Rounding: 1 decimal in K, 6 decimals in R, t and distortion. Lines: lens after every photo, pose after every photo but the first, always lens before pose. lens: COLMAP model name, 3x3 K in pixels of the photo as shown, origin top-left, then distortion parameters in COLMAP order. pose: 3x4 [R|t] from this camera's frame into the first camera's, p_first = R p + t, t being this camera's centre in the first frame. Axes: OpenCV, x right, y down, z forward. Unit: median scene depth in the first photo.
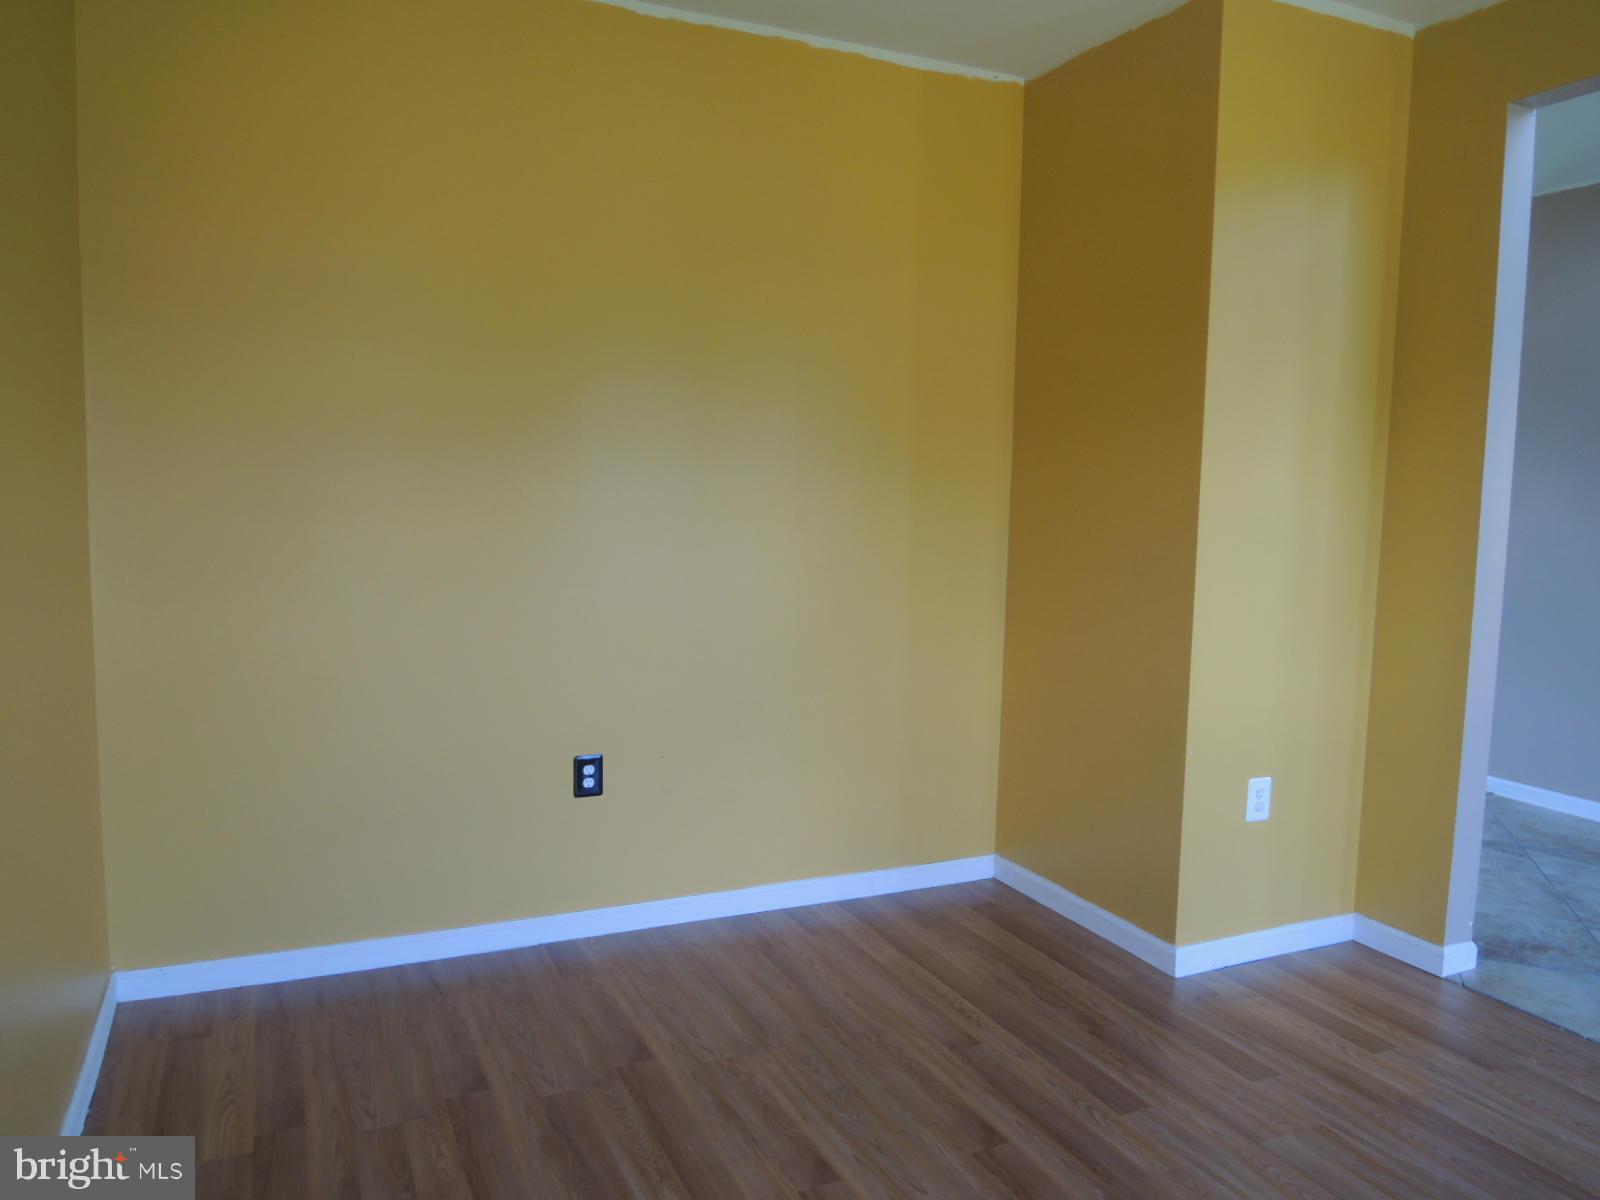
lens RADIAL K [[1146.1, 0, 806.6], [0, 1146.1, 598.2], [0, 0, 1]] dist [-0.017692, -0.004990]
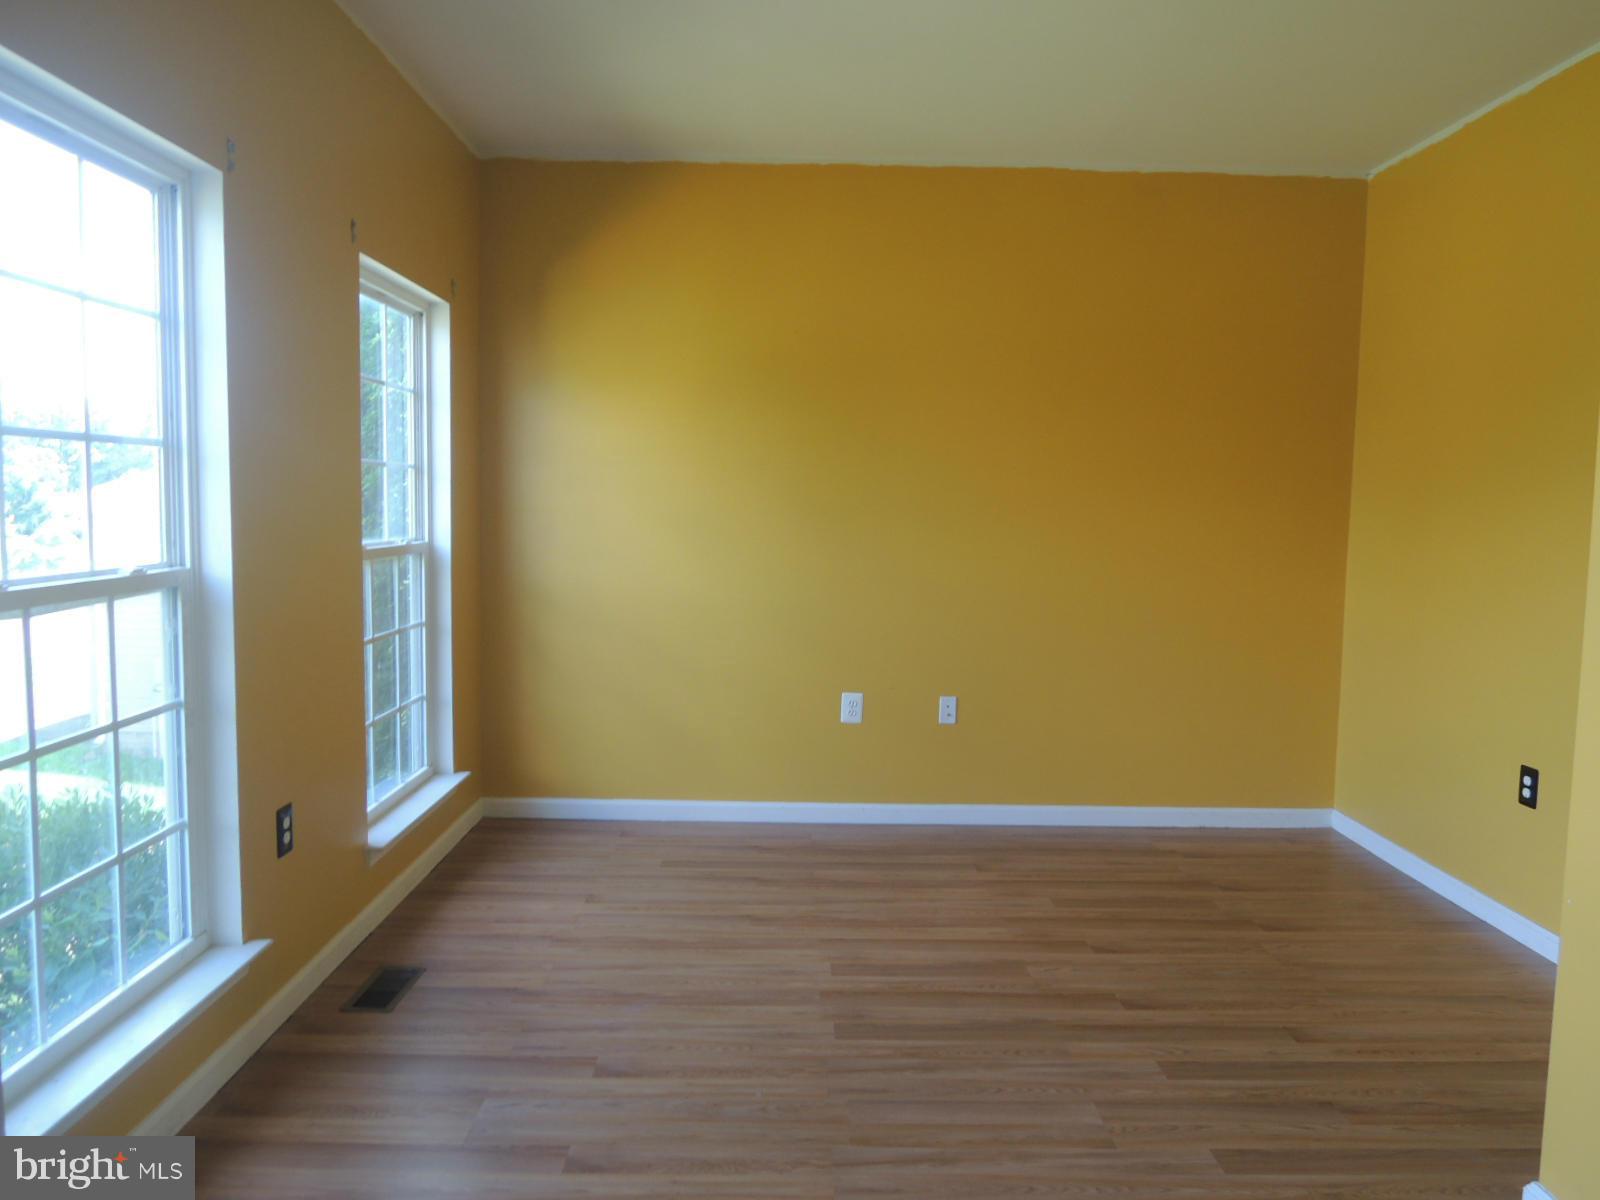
lens RADIAL K [[1146.1, 0, 803.5], [0, 1146.1, 599.5], [0, 0, 1]] dist [-0.017692, -0.004990]
pose [[-0.418877, 0.042341, -0.907055, 1.246040], [-0.110875, 0.989053, 0.097370, -0.053815], [0.901248, 0.141356, -0.409597, 0.958788]]
